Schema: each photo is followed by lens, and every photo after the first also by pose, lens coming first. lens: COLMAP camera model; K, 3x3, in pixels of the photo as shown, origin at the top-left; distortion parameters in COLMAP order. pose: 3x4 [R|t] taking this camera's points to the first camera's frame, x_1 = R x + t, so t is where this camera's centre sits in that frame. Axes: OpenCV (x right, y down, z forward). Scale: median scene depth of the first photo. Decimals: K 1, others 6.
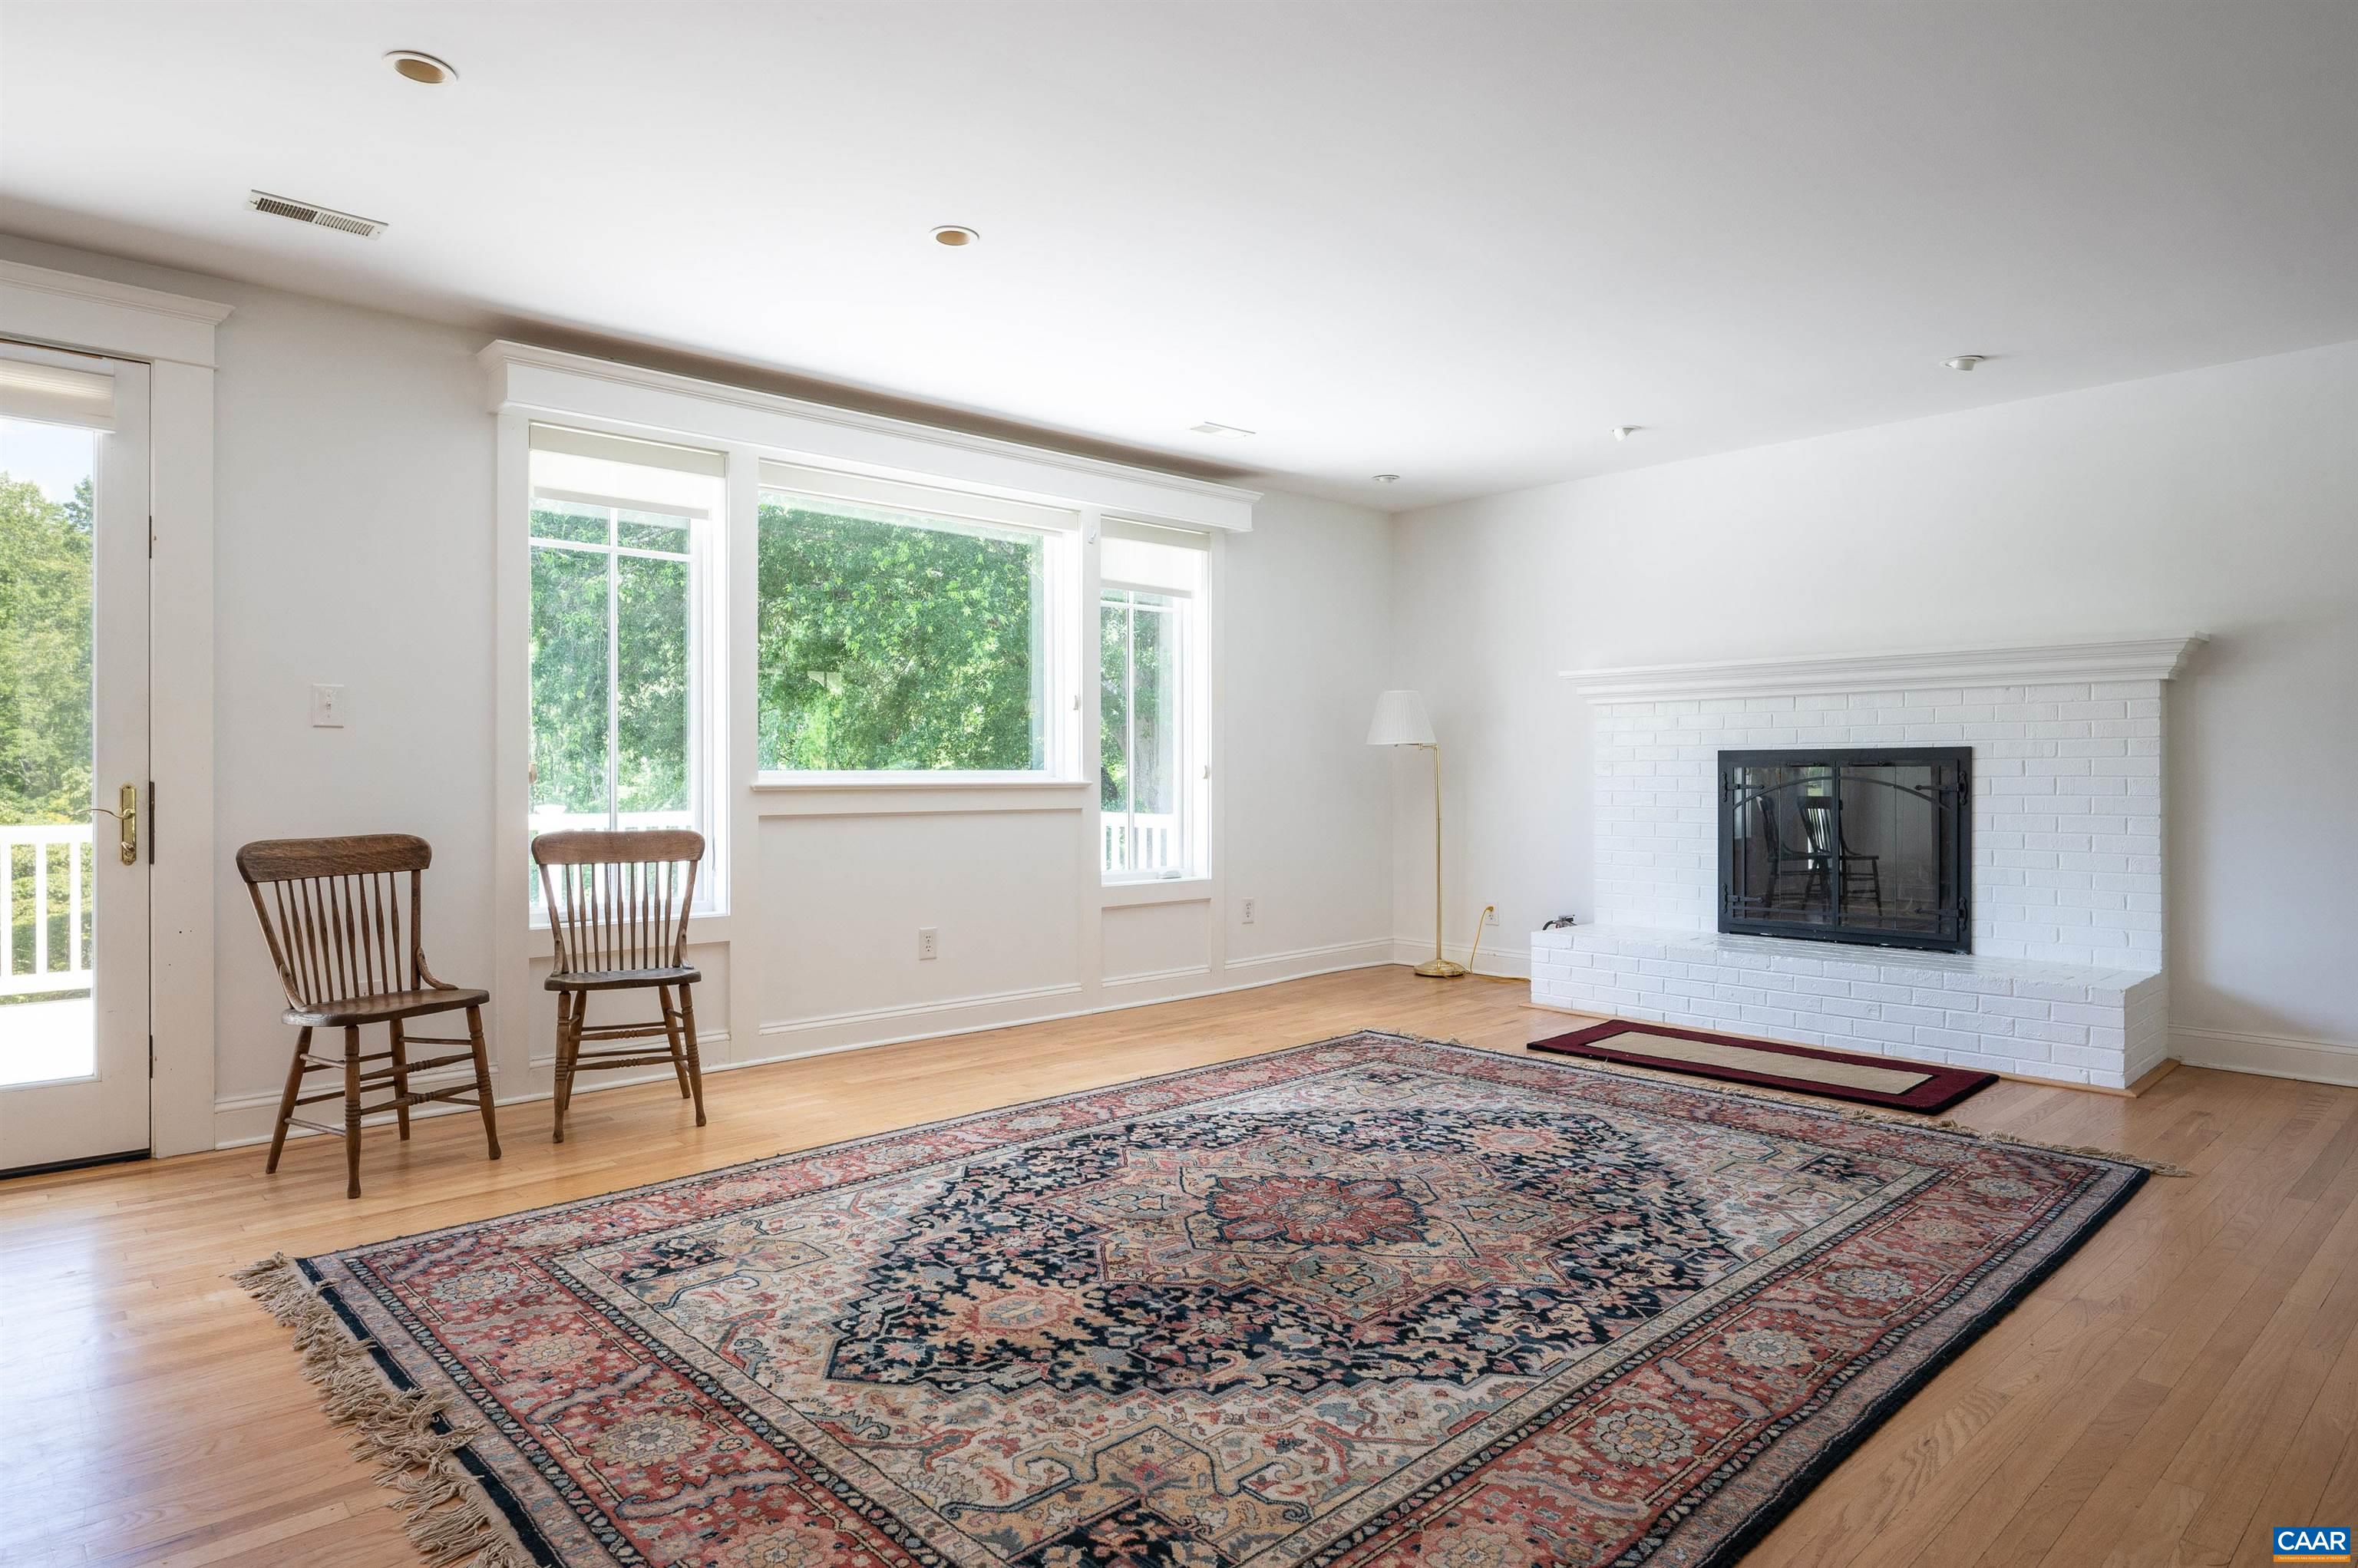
lens RADIAL K [[1353.7, 0, 1178.9], [0, 1353.7, 785.6], [0, 0, 1]] dist [0.001950, 0.000170]
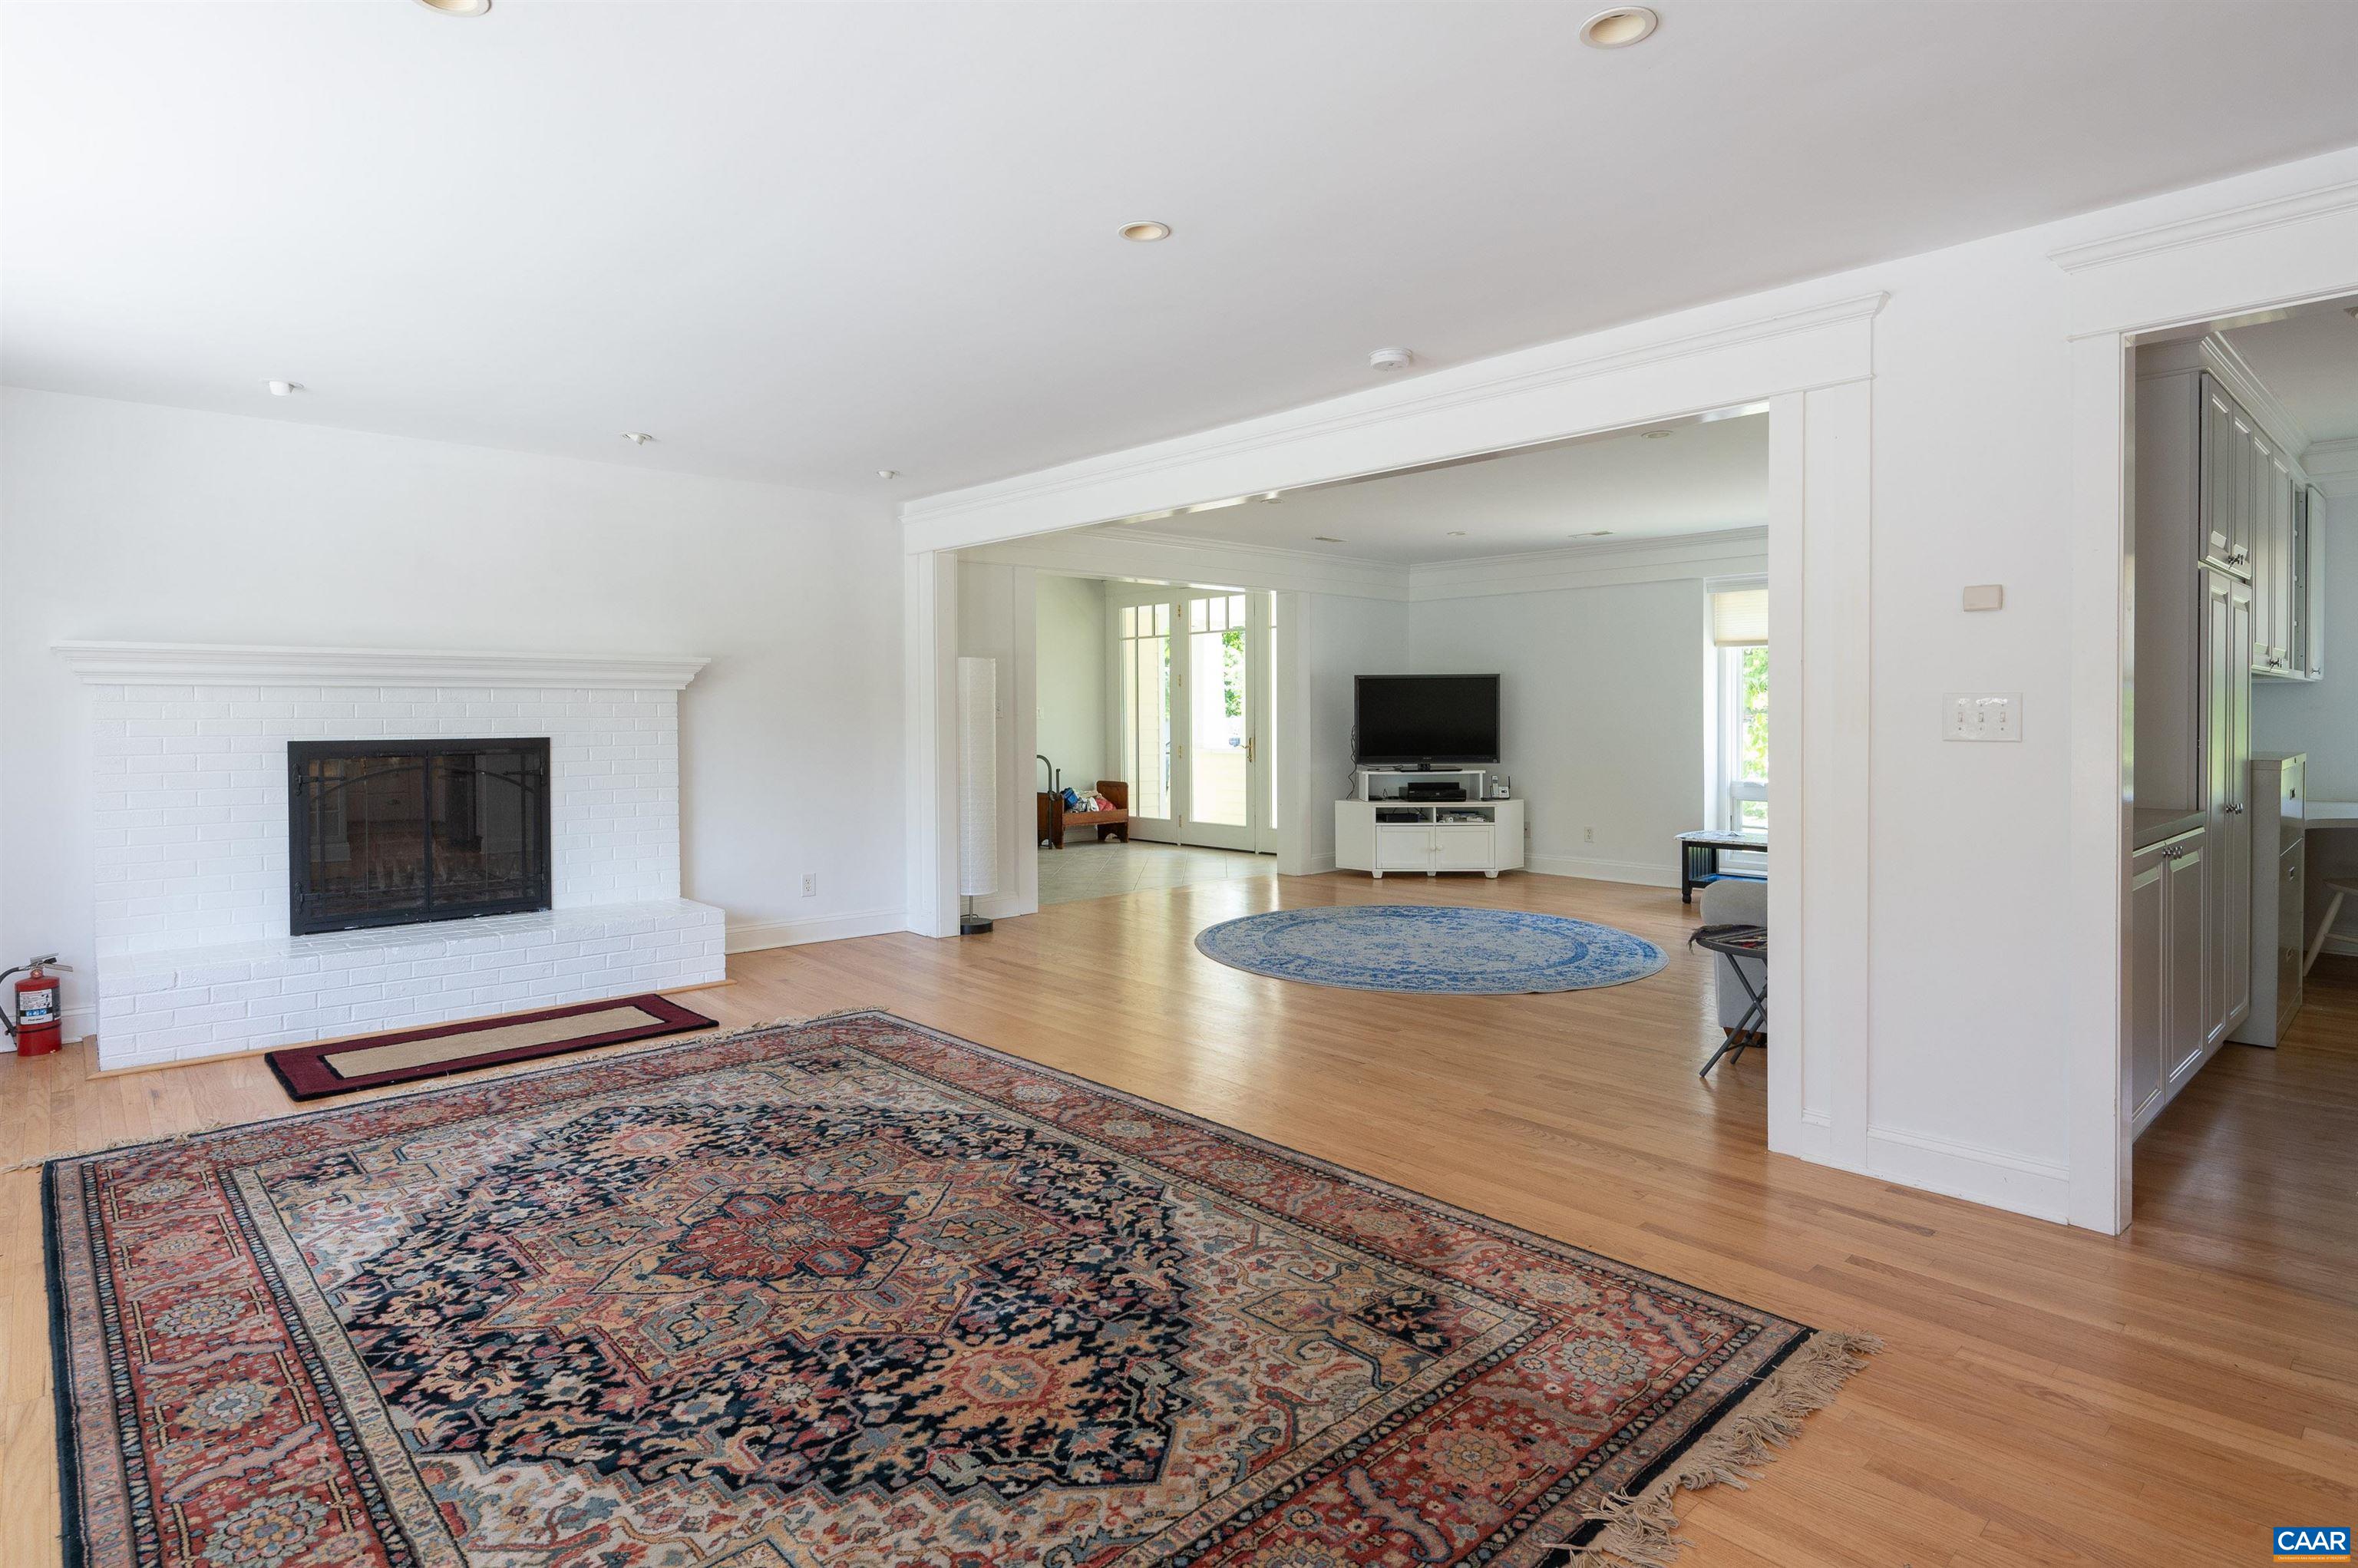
lens RADIAL K [[1224.4, 0, 1164.9], [0, 1224.4, 719.5], [0, 0, 1]] dist [0.001066, 0.000049]
pose [[0.004332, -0.001204, 0.999990, -0.840945], [0.009832, 0.999951, 0.001162, -0.067899], [-0.999942, 0.009827, 0.004343, 0.749163]]
